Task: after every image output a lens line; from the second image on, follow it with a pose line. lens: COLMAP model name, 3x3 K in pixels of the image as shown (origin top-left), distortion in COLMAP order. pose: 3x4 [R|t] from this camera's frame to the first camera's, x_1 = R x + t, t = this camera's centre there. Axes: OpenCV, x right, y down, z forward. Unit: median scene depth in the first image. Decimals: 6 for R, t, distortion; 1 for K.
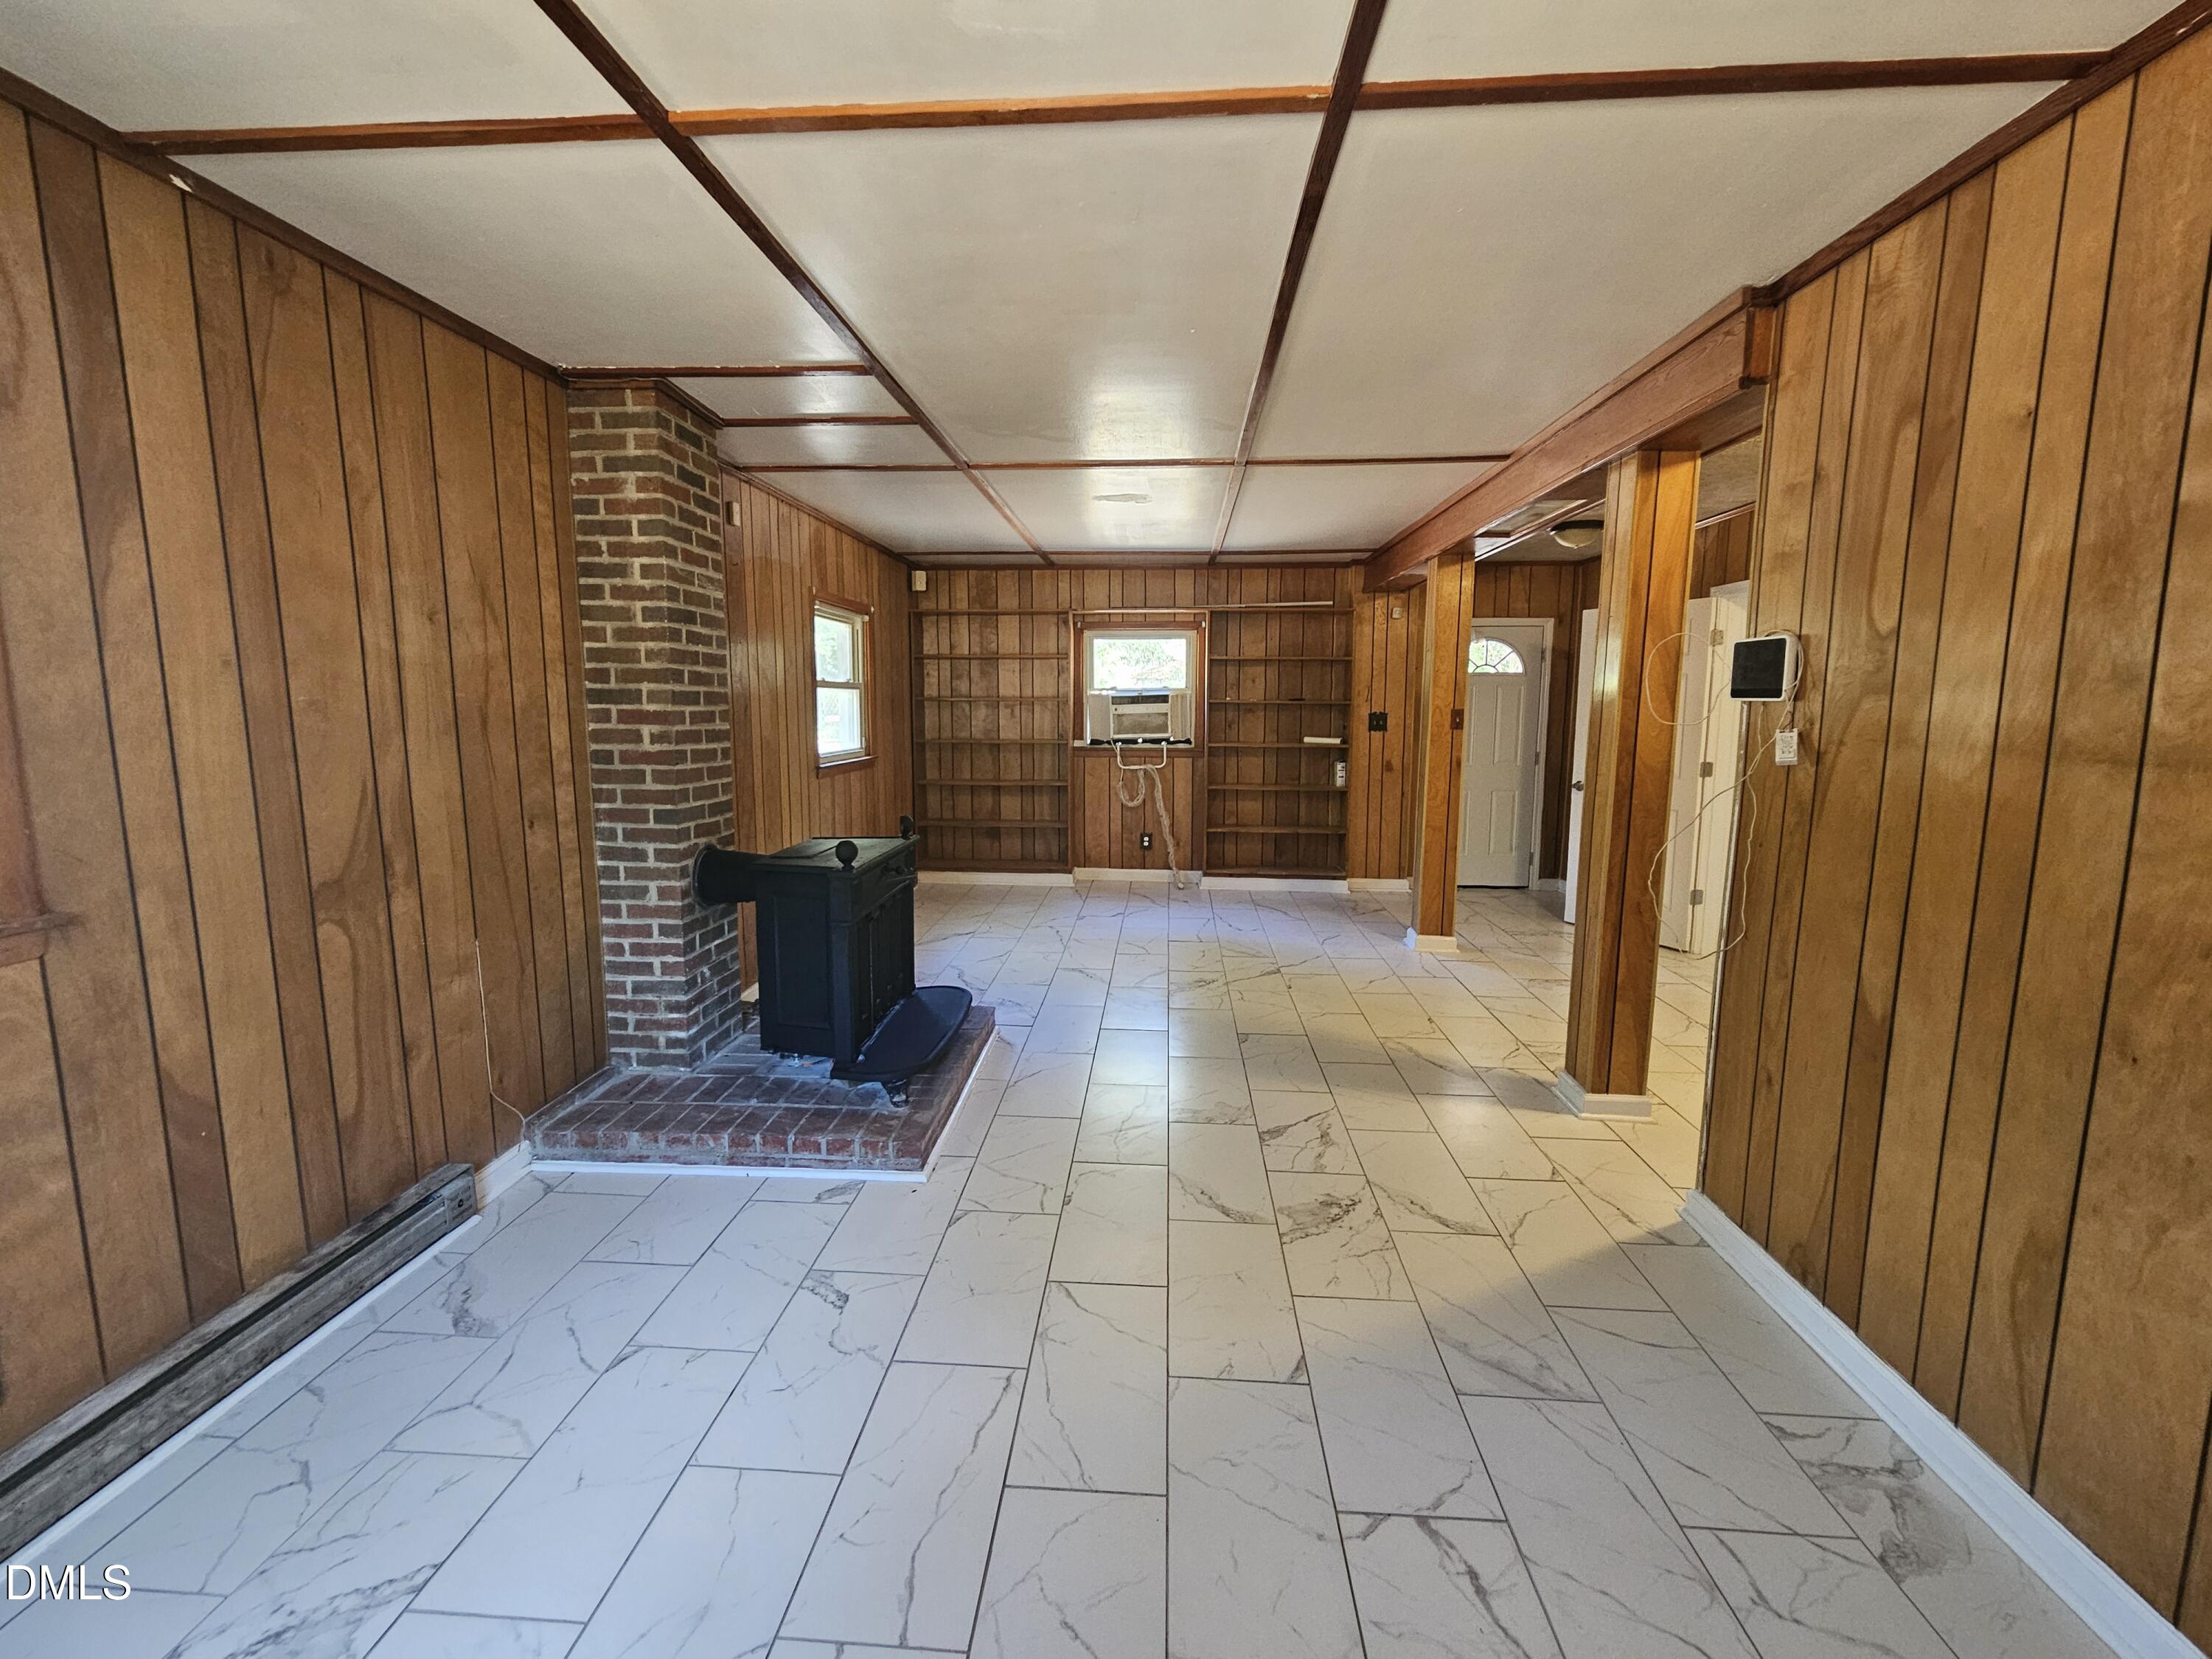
lens RADIAL K [[912.3, 0, 1103.1], [0, 912.3, 813.9], [0, 0, 1]] dist [-0.002613, -0.000044]
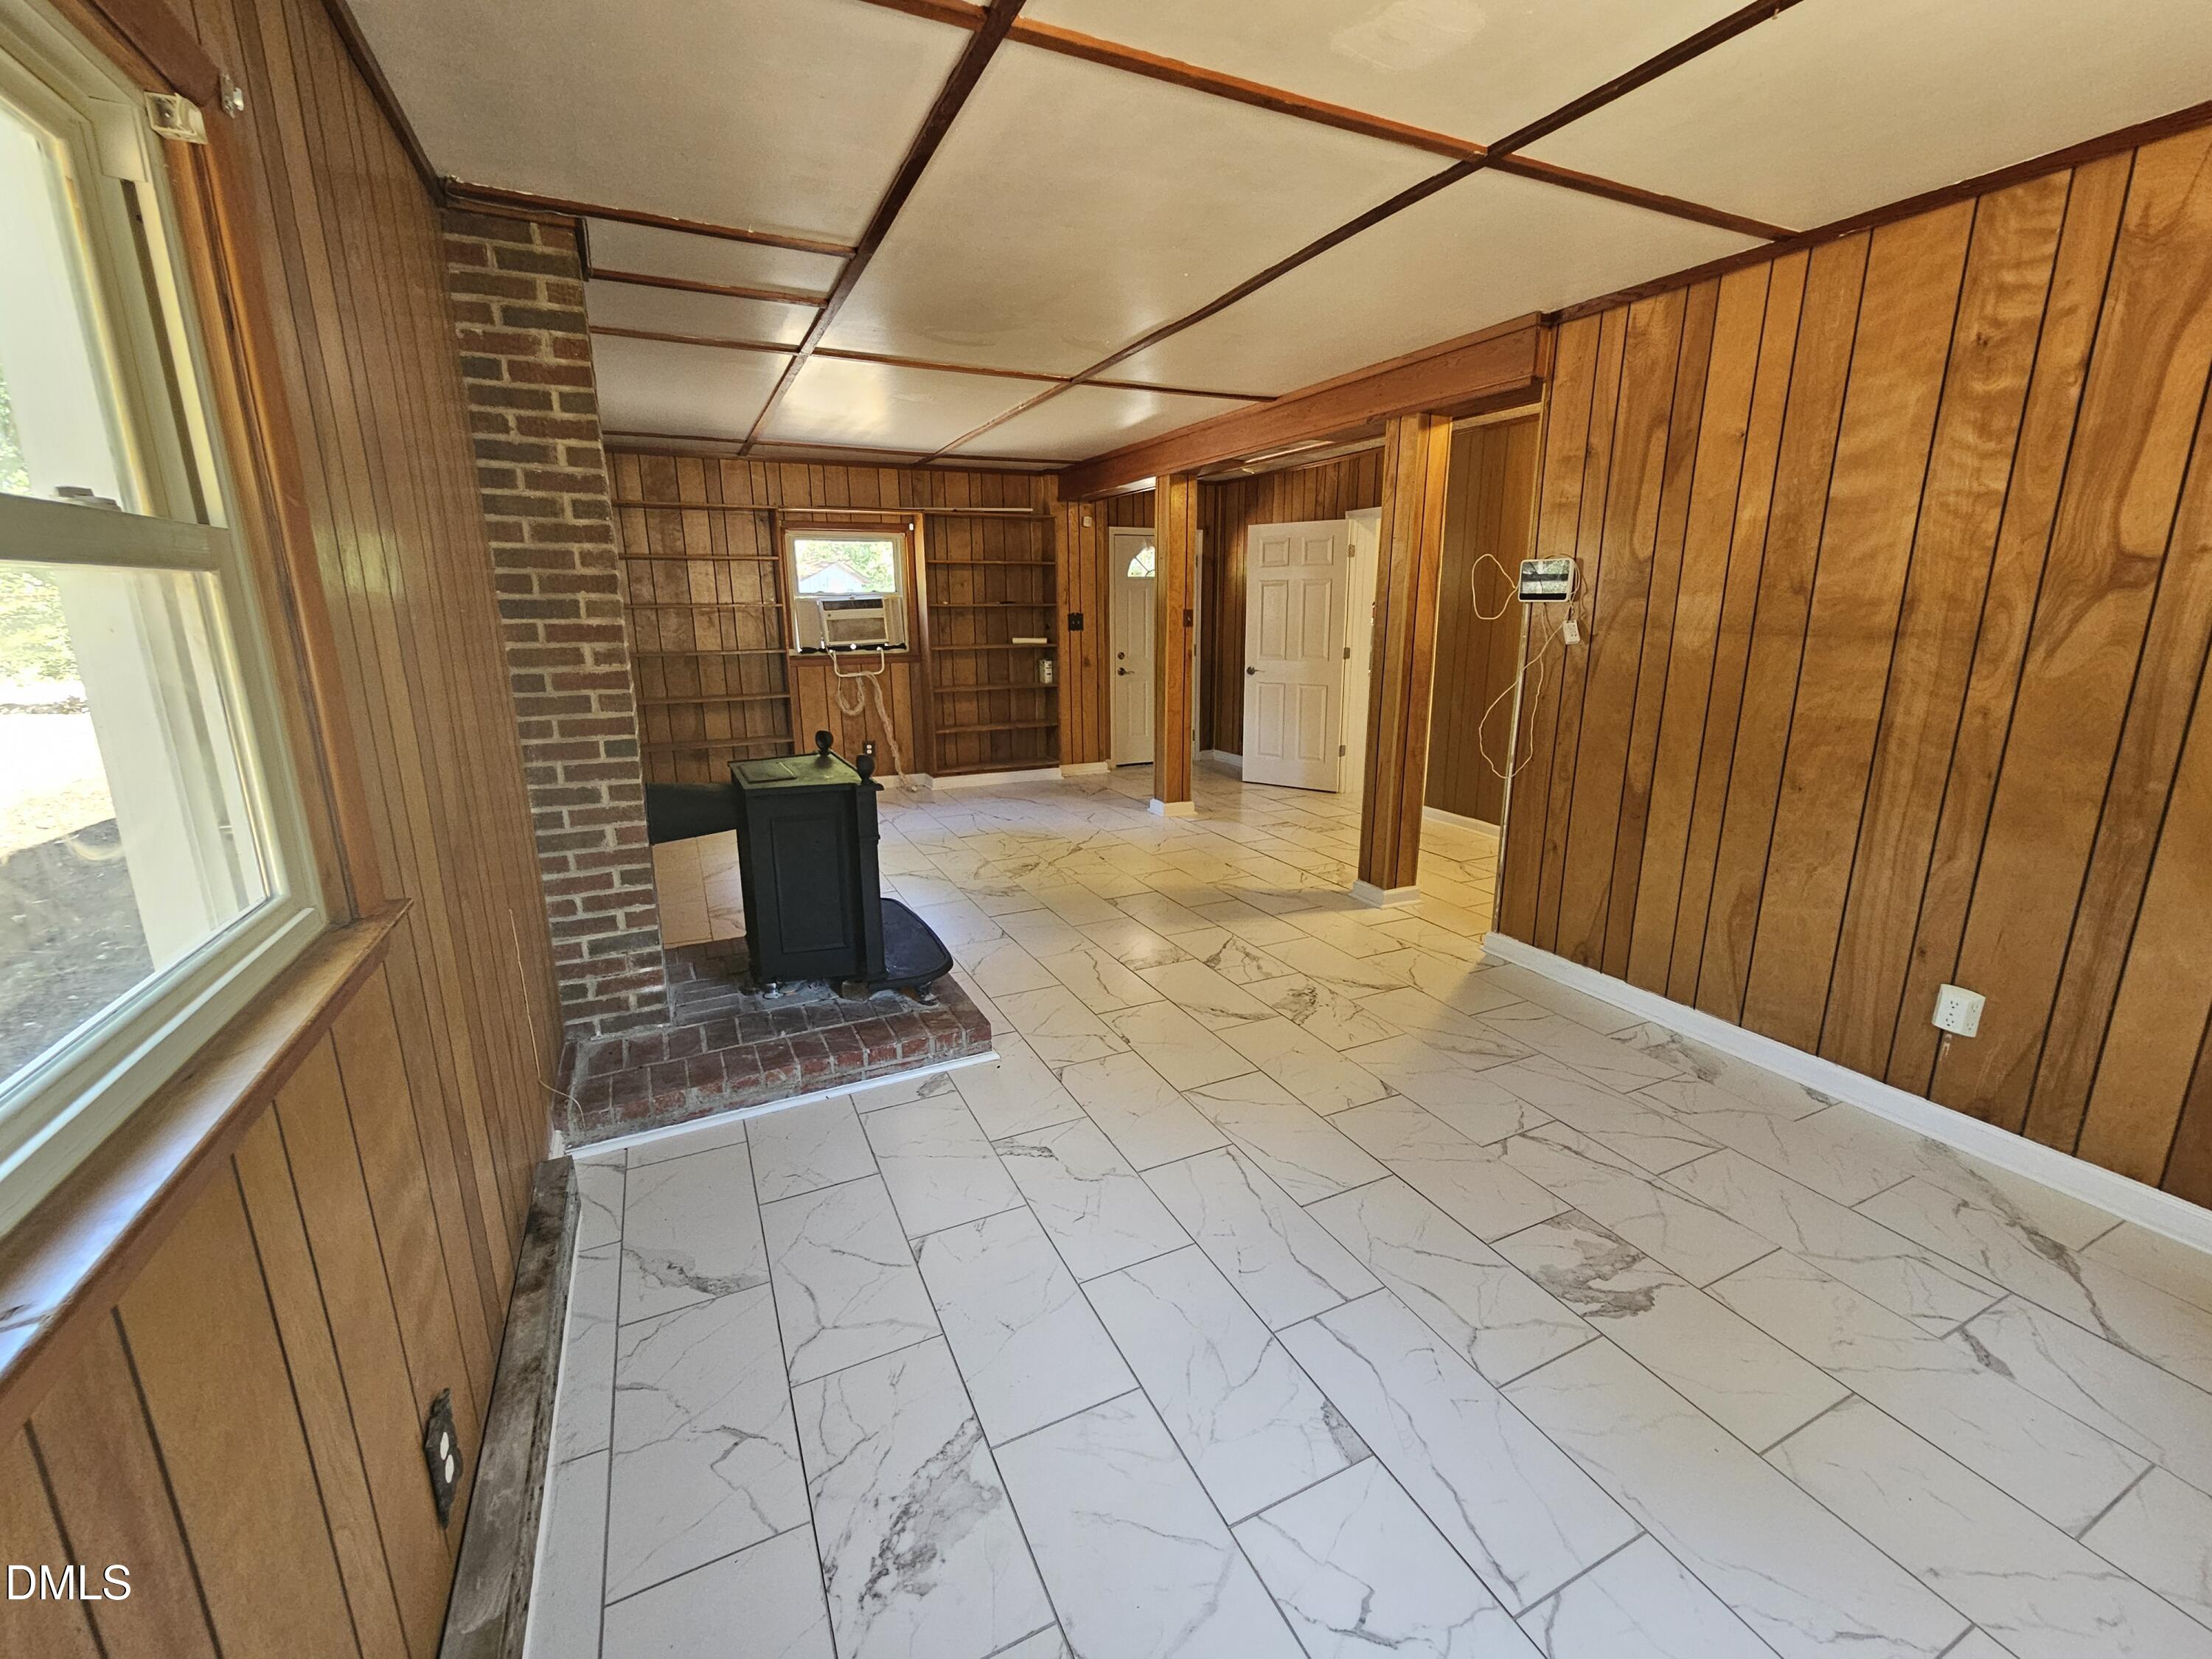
lens RADIAL K [[912.1, 0, 1104.2], [0, 912.1, 814.5], [0, 0, 1]] dist [-0.001622, -0.000237]
pose [[0.870284, -0.121184, 0.477410, -0.506387], [0.070135, 0.989874, 0.123414, -0.009559], [-0.487532, -0.073921, 0.869970, 0.010143]]
